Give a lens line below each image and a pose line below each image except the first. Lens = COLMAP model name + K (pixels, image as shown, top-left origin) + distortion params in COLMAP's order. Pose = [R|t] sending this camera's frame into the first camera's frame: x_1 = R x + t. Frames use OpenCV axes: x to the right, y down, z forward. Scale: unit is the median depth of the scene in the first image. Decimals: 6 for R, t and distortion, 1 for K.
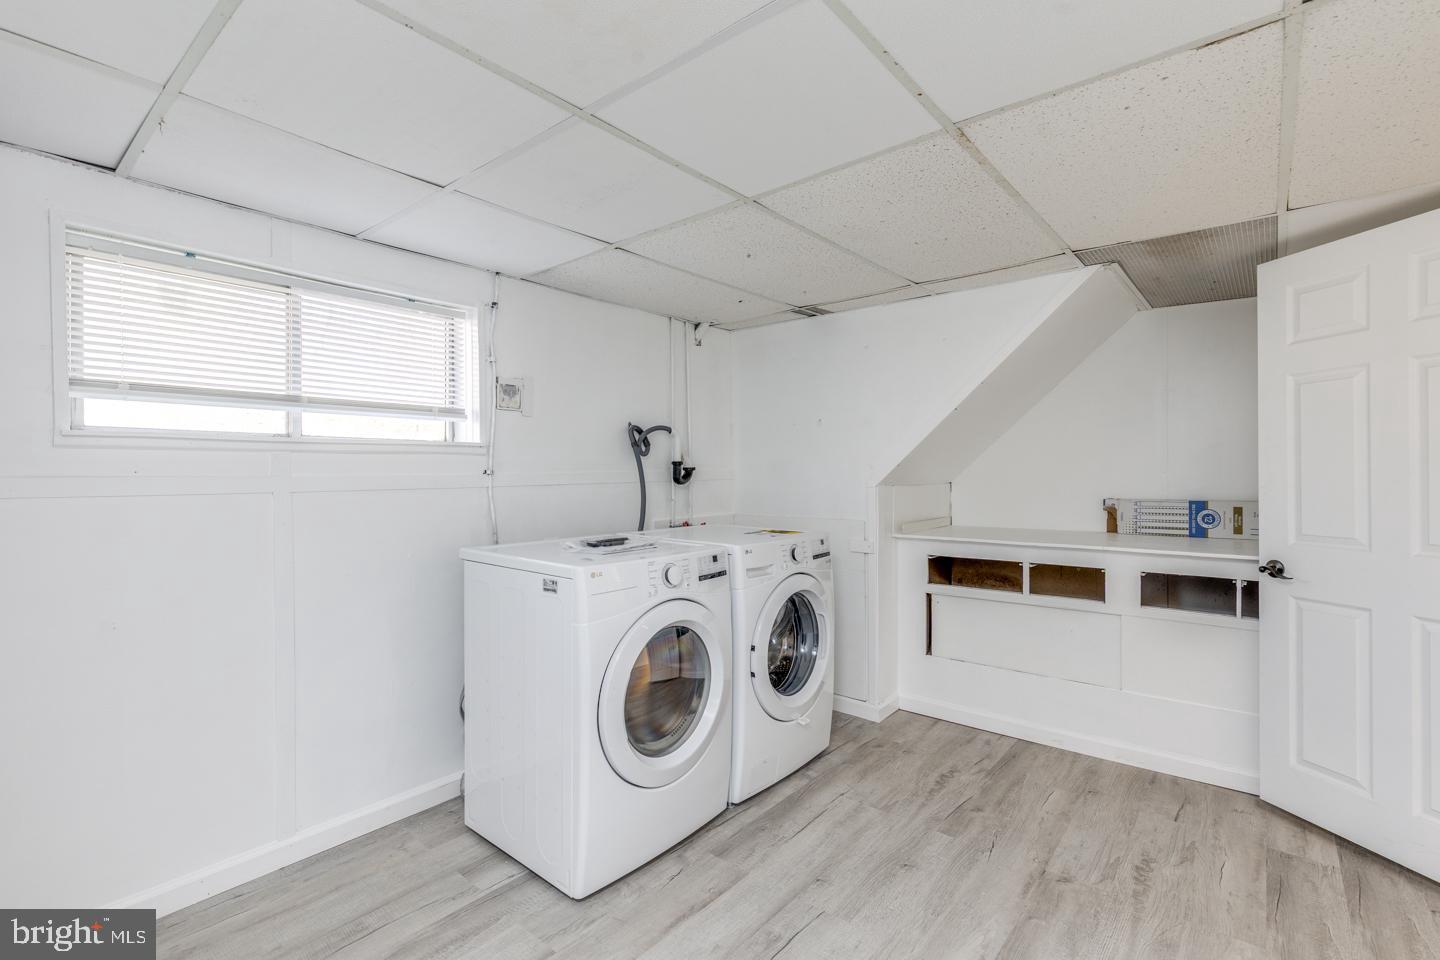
lens RADIAL K [[652.3, 0, 720.0], [0, 652.3, 480.0], [0, 0, 1]] dist [0.001773, 0.000137]
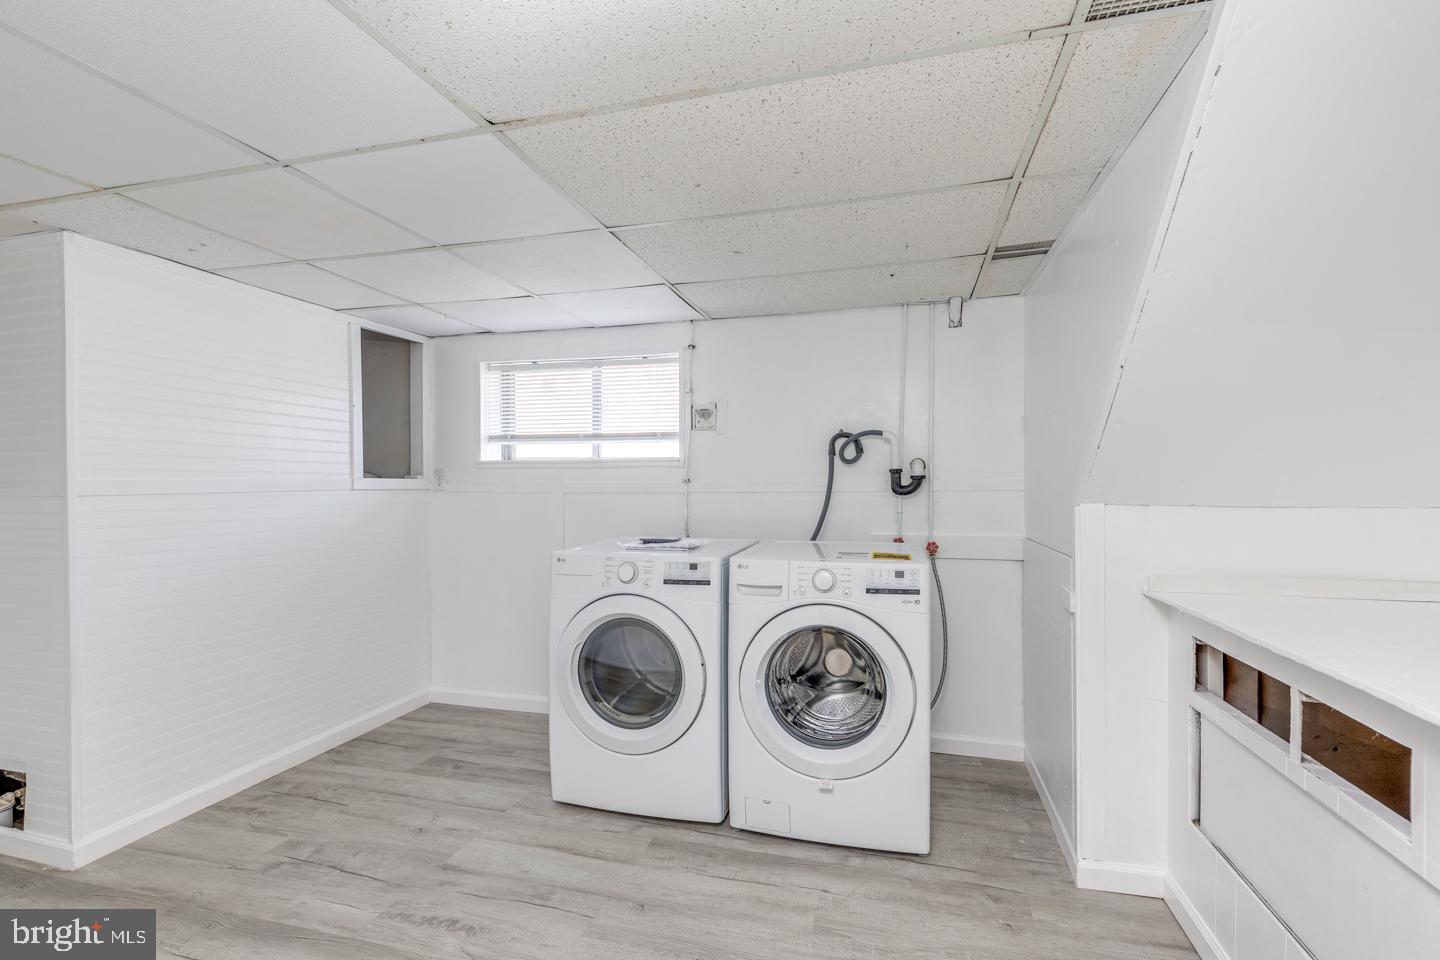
lens RADIAL K [[658.2, 0, 720.0], [0, 658.2, 486.5], [0, 0, 1]] dist [-0.000464, -0.000163]
pose [[0.411988, 0.007375, -0.911159, 0.827213], [-0.008176, 0.999957, 0.004397, -0.007836], [0.911152, 0.005638, 0.412031, 0.537987]]
